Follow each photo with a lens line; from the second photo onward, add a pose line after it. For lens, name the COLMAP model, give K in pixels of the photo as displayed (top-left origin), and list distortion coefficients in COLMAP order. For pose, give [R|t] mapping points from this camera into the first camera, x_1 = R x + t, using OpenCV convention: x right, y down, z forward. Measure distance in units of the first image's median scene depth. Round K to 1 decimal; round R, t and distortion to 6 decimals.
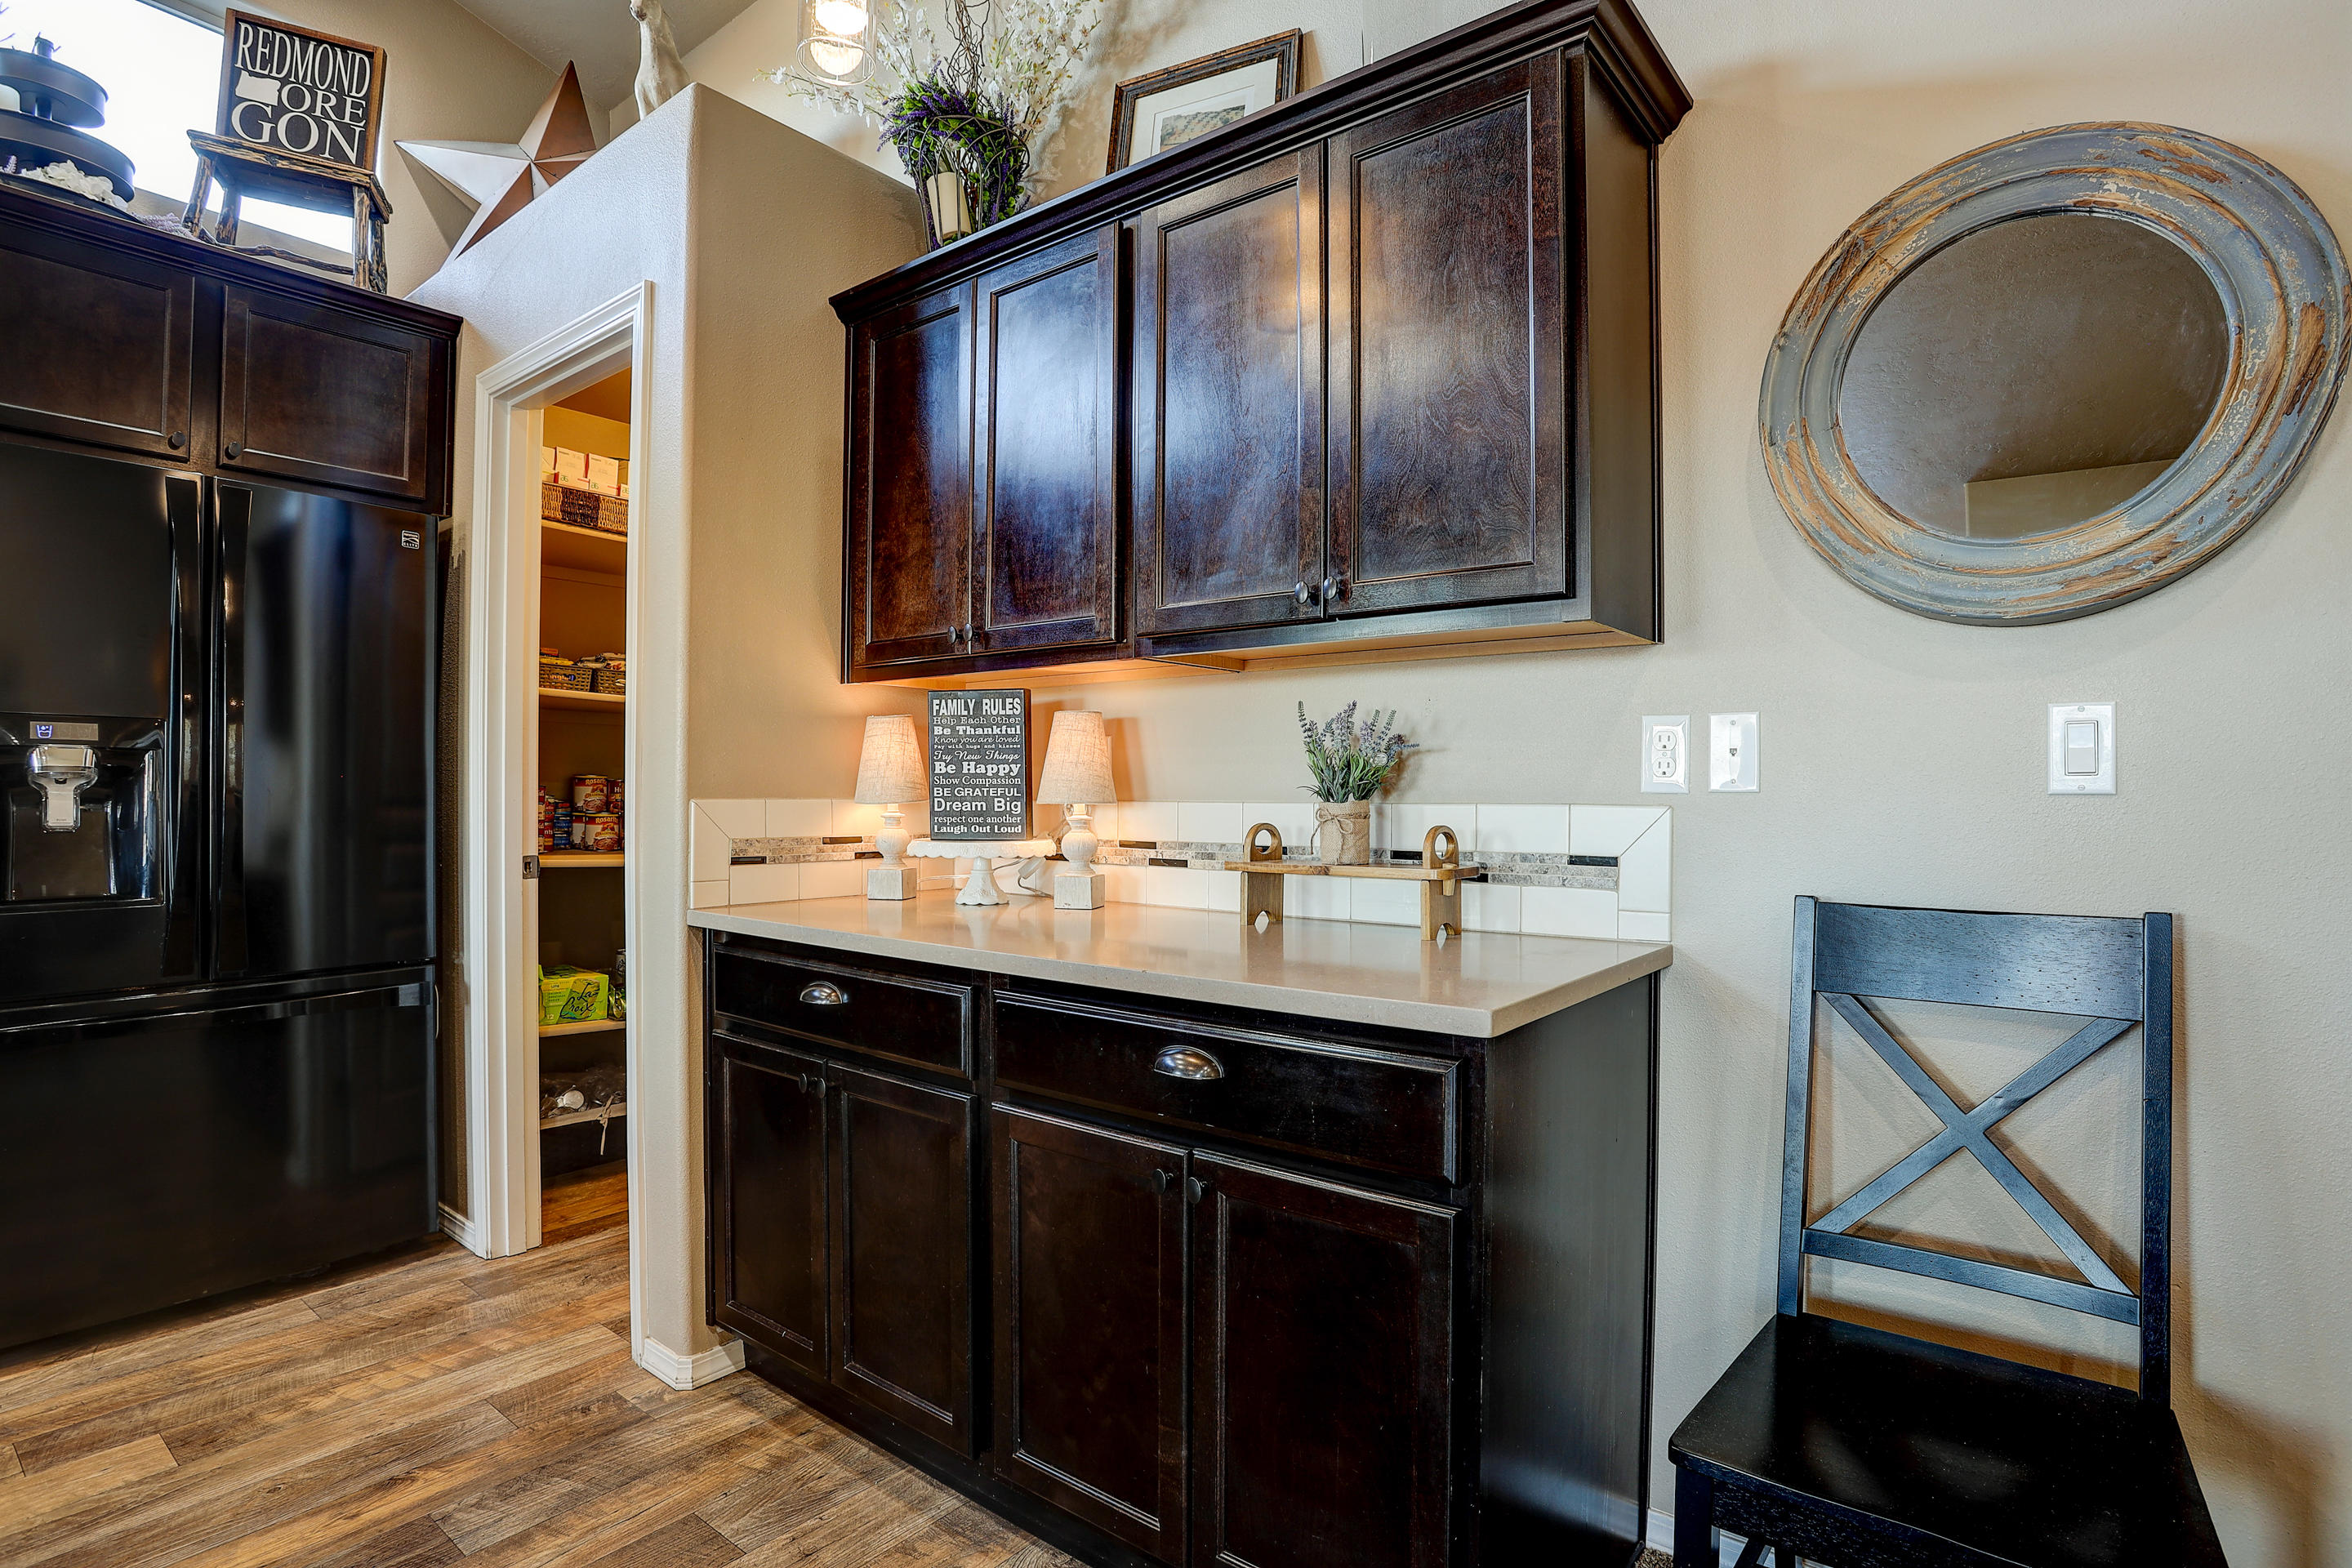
lens RADIAL K [[1167.3, 0, 1193.9], [0, 1167.3, 793.0], [0, 0, 1]] dist [-0.069722, 0.026445]
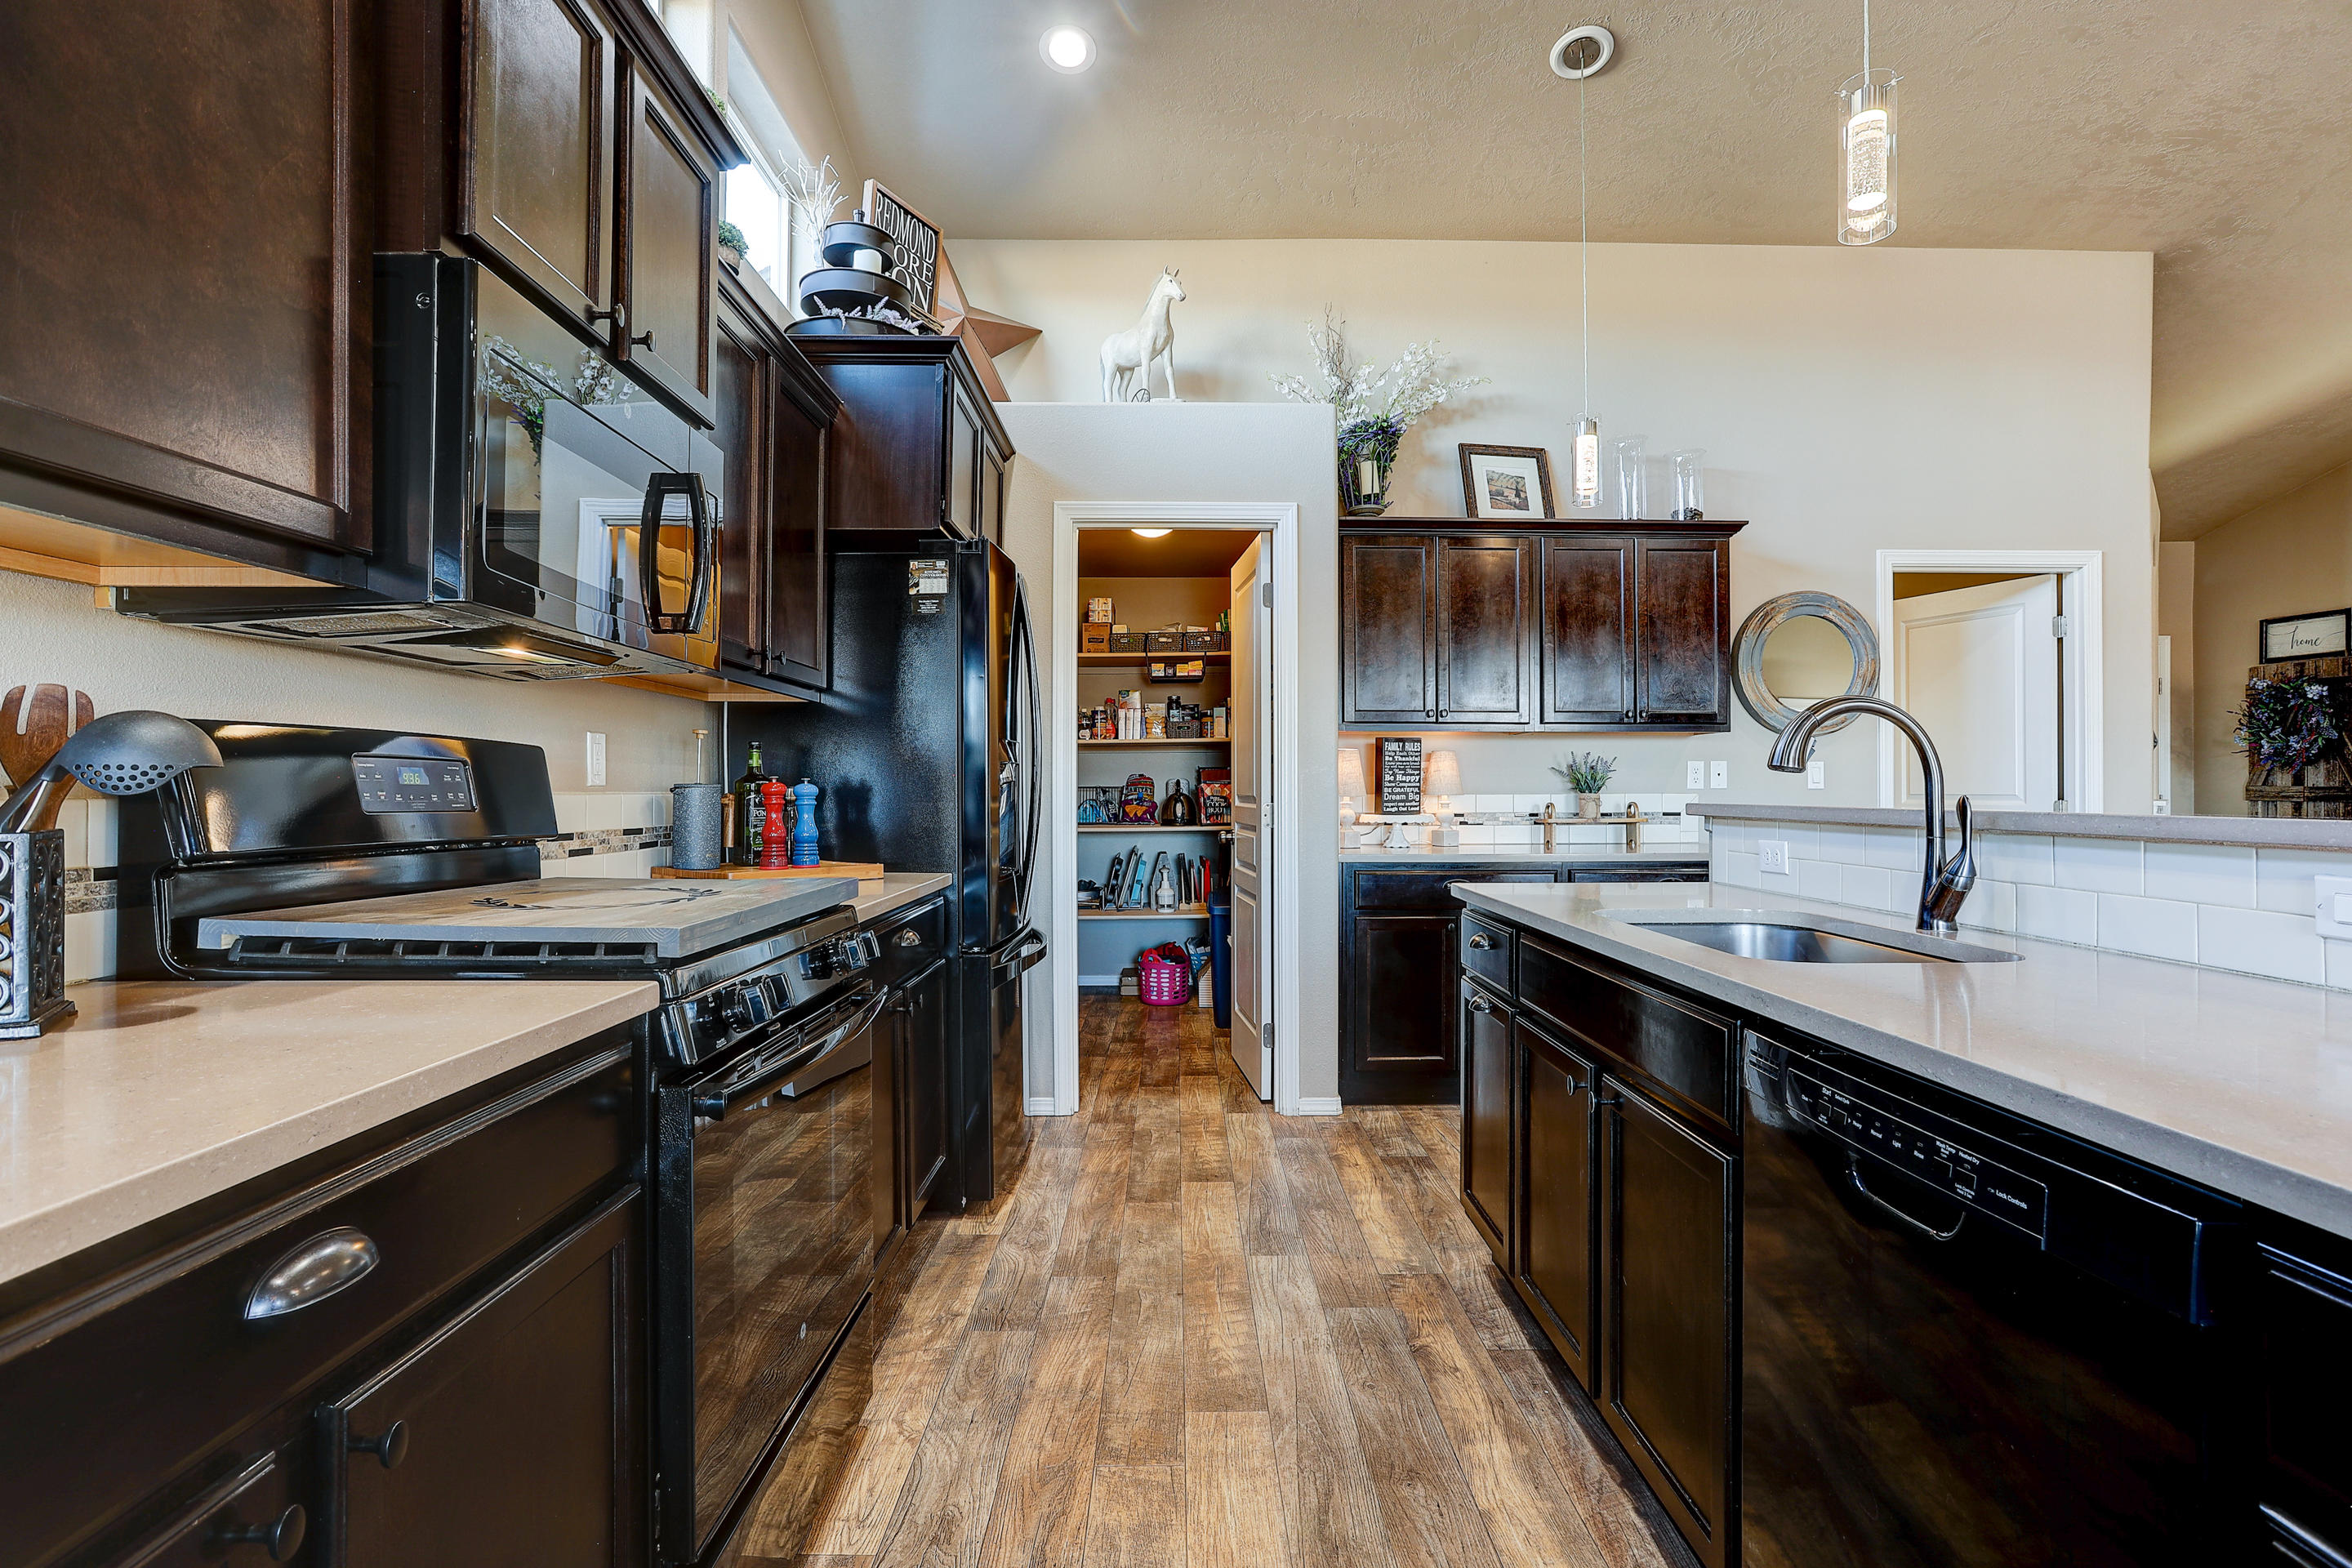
lens RADIAL K [[1138.1, 0, 1185.2], [0, 1138.1, 786.8], [0, 0, 1]] dist [-0.070707, 0.041361]
pose [[0.783157, -0.004626, 0.621807, -1.821558], [0.004778, 0.999988, 0.001421, -0.012123], [-0.621806, 0.001858, 0.783169, -0.292274]]
